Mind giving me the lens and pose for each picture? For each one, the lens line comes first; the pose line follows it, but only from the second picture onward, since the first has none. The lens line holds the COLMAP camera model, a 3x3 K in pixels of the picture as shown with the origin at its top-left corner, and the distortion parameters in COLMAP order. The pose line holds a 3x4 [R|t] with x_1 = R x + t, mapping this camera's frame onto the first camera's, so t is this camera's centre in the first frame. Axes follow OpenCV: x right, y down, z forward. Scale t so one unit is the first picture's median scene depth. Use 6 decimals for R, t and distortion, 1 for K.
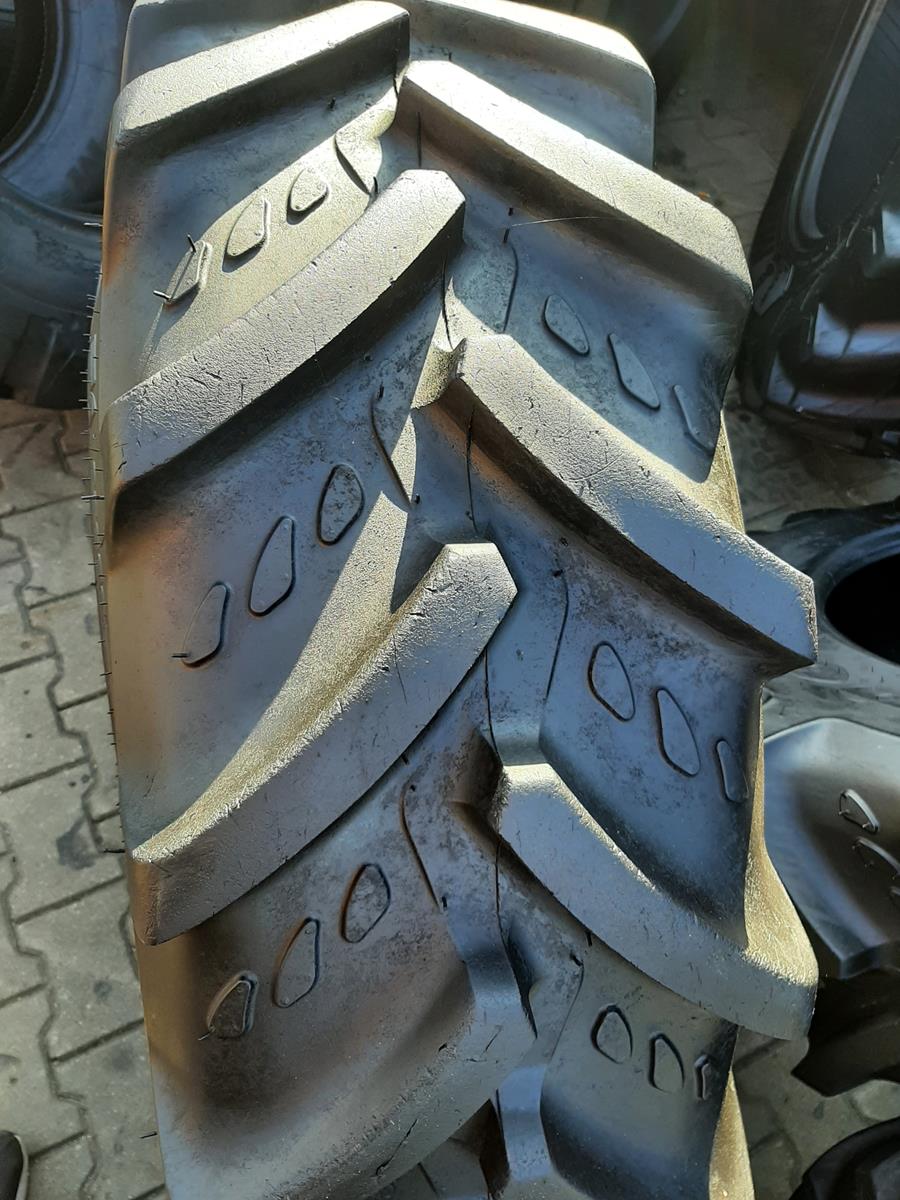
lens RADIAL K [[932.0, 0, 450.0], [0, 932.0, 600.0], [0, 0, 1]] dist [0.114511, -0.293732]
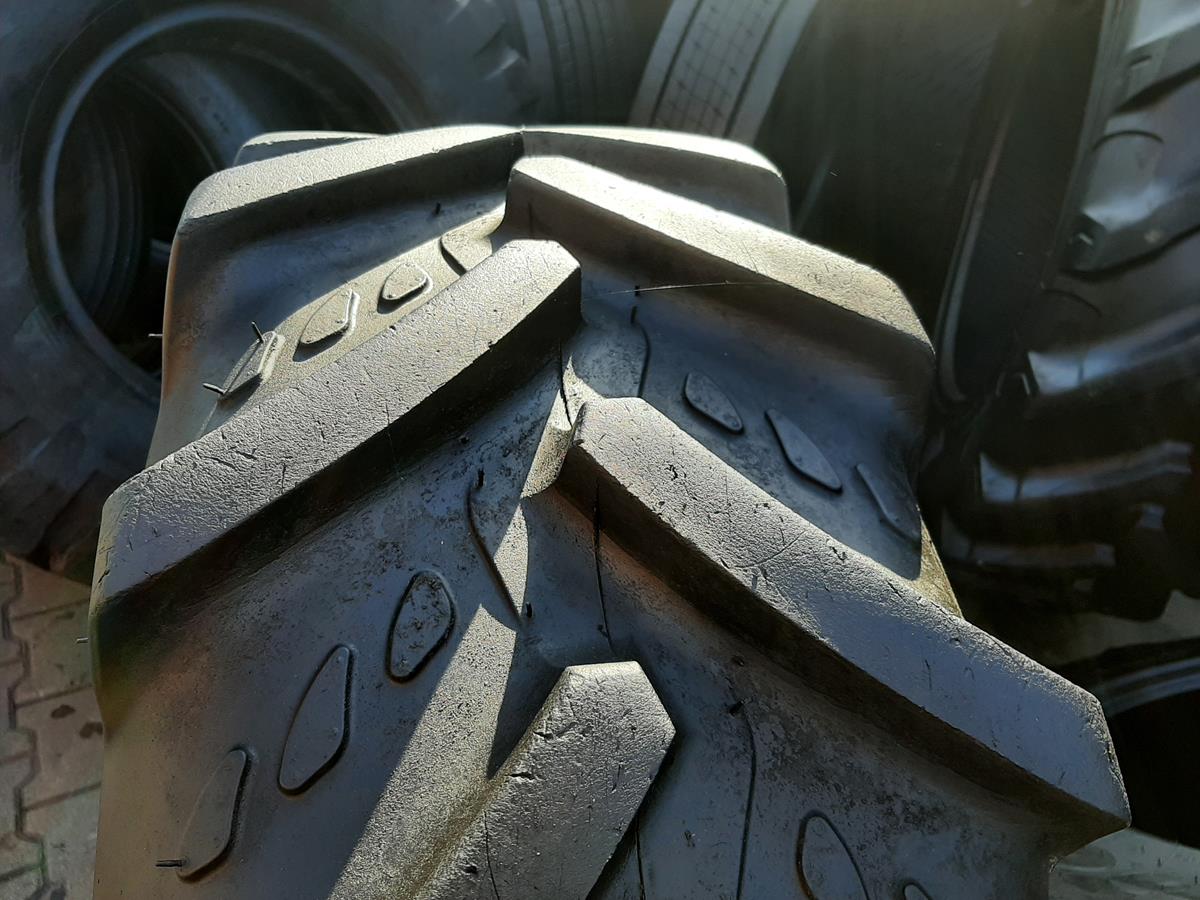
lens RADIAL K [[932.0, 0, 600.0], [0, 932.0, 450.0], [0, 0, 1]] dist [0.114511, -0.293732]
pose [[0.998185, -0.059632, -0.008409, 0.032411], [0.052801, 0.933756, -0.353995, 0.033479], [0.028961, 0.352909, 0.935209, 0.271843]]
